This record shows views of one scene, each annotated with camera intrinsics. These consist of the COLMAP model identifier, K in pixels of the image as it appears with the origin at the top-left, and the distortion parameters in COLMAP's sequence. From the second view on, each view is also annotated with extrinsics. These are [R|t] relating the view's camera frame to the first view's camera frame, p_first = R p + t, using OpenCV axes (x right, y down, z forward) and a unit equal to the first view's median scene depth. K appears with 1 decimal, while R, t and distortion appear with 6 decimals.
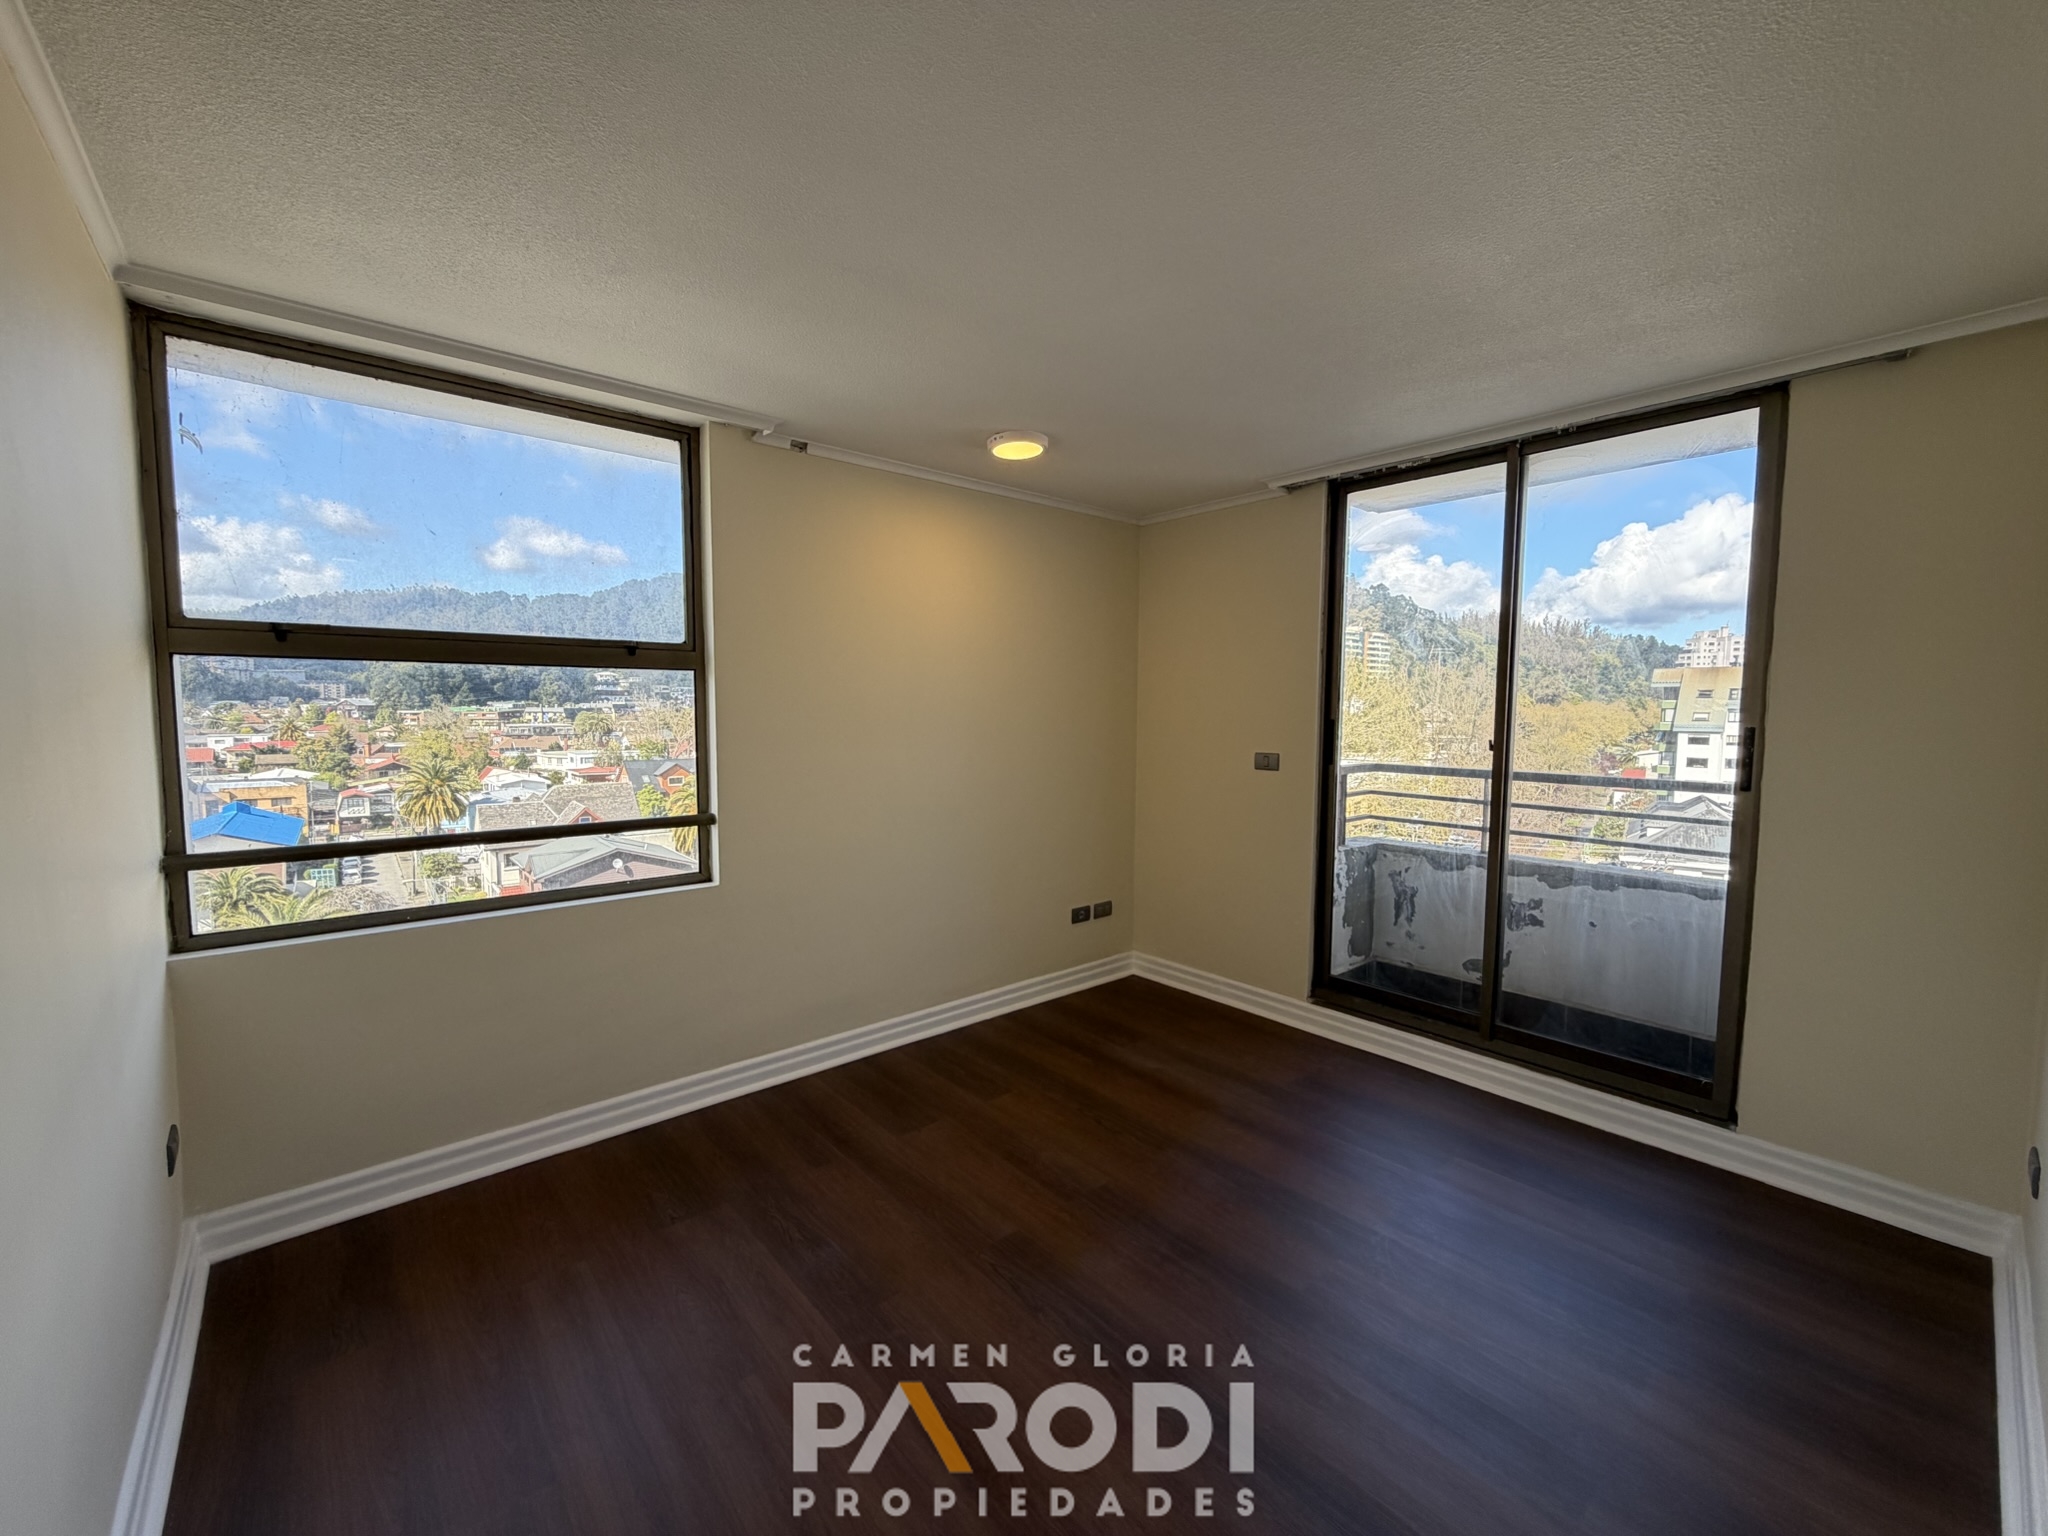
lens RADIAL K [[816.3, 0, 1020.6], [0, 816.3, 773.0], [0, 0, 1]] dist [-0.000678, 0.000152]
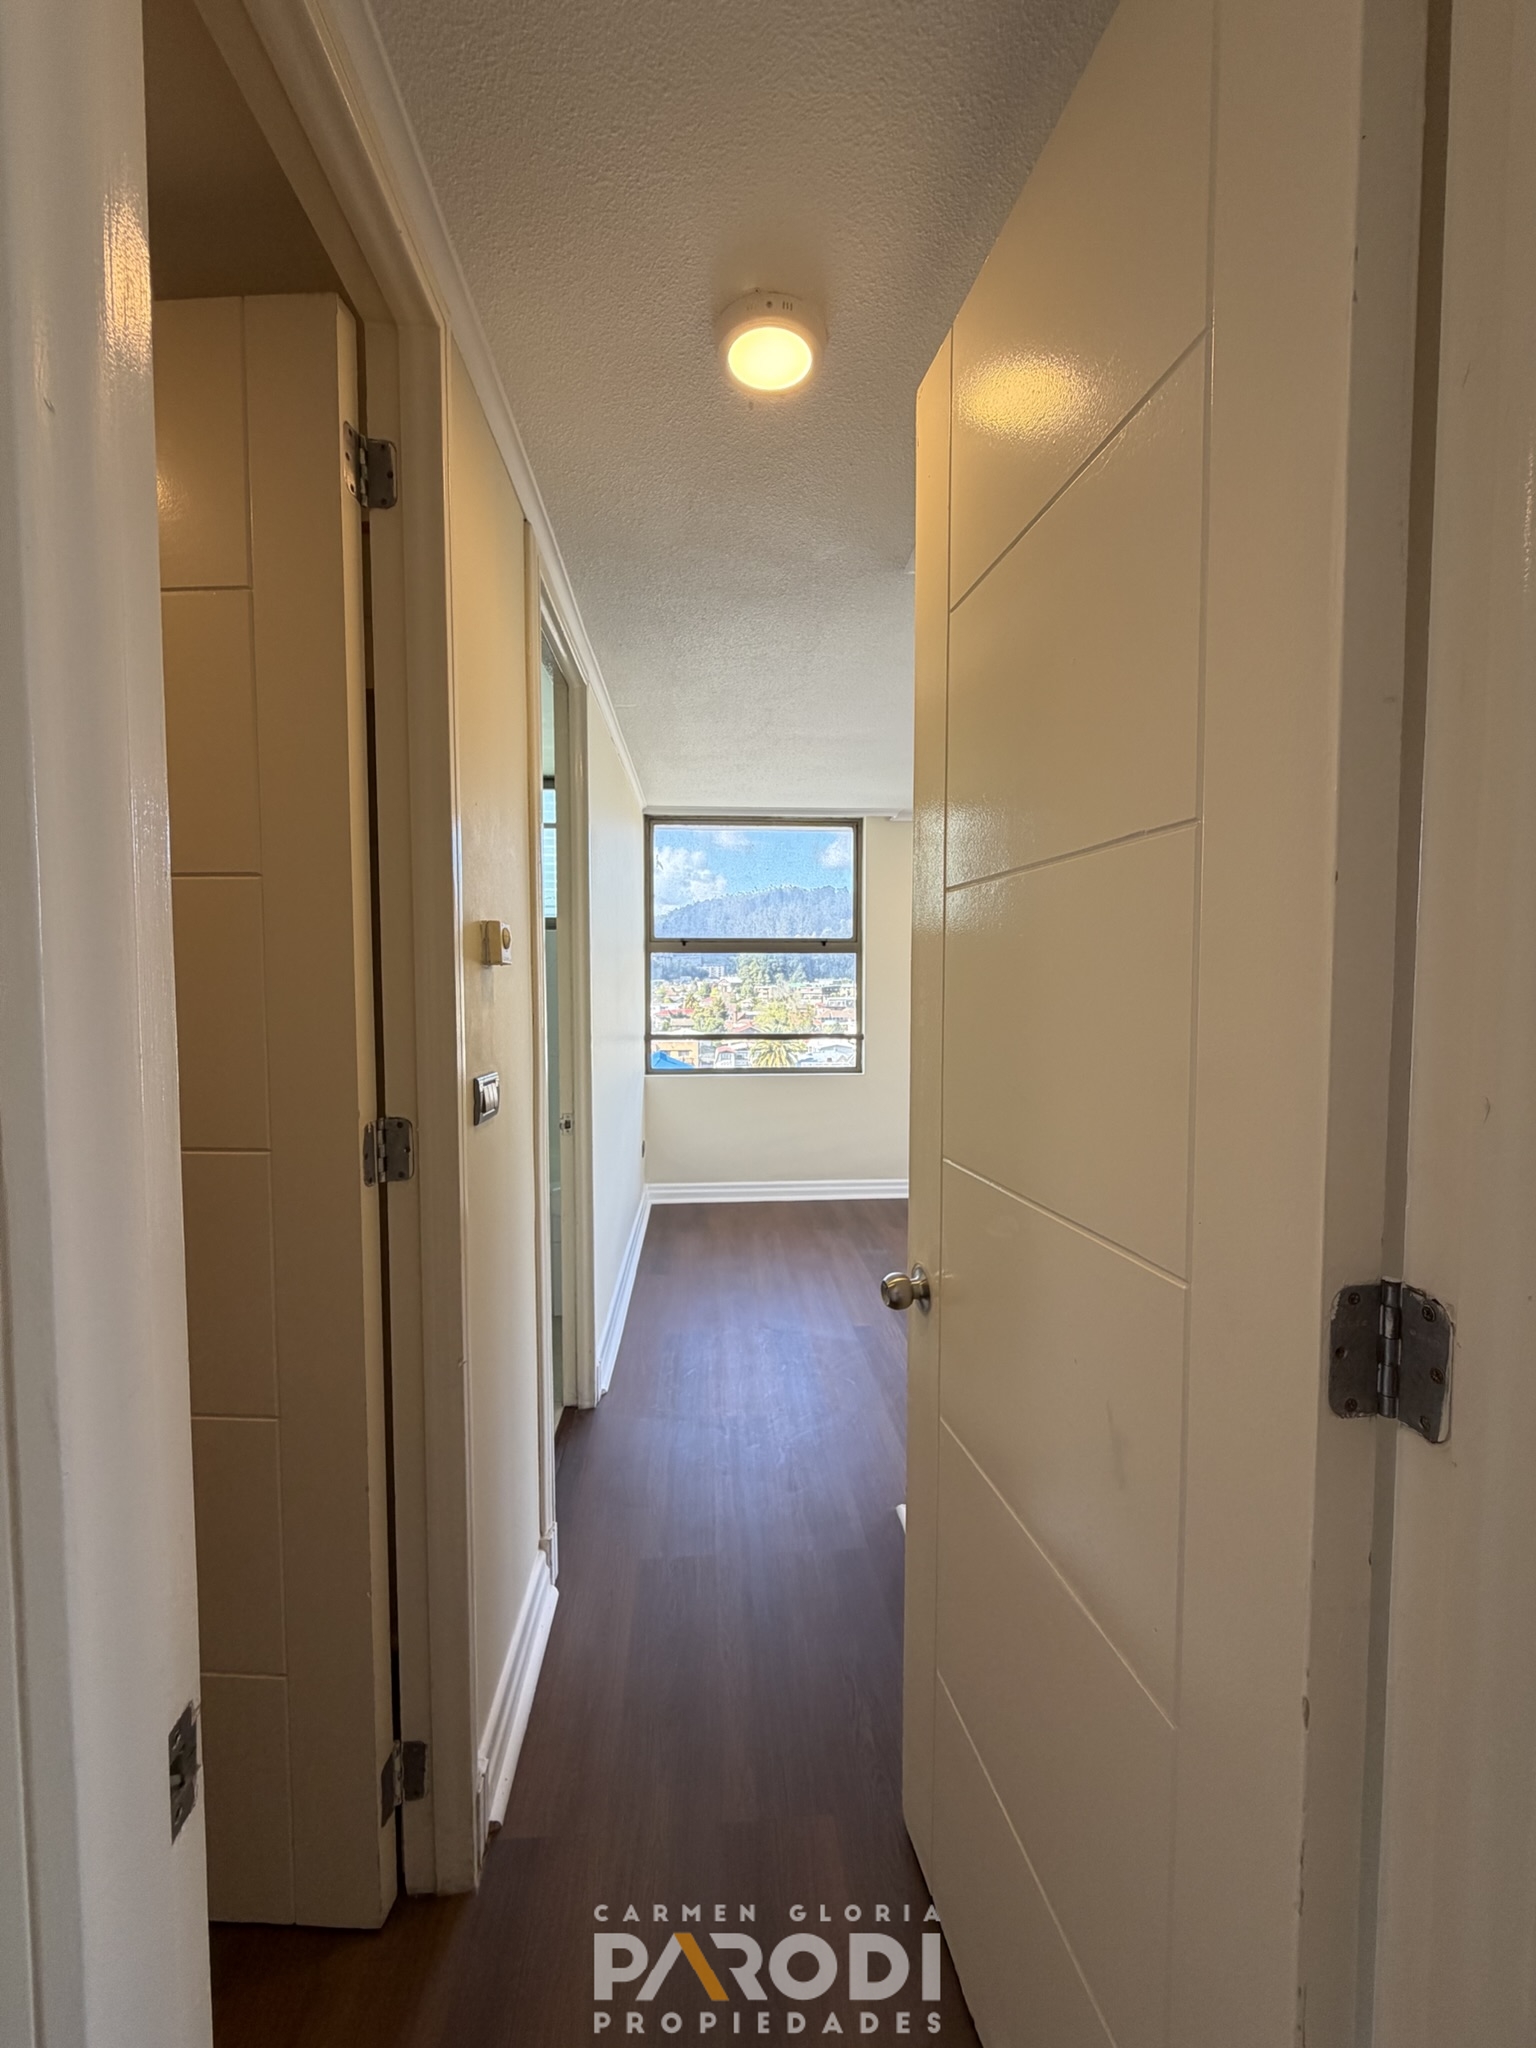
lens RADIAL K [[816.3, 0, 766.3], [0, 816.3, 1023.6], [0, 0, 1]] dist [-0.000678, 0.000152]
pose [[0.803455, 0.023510, -0.594901, 0.692741], [-0.041200, 0.999020, -0.016163, 0.089940], [0.593938, 0.037496, 0.803636, -0.745317]]
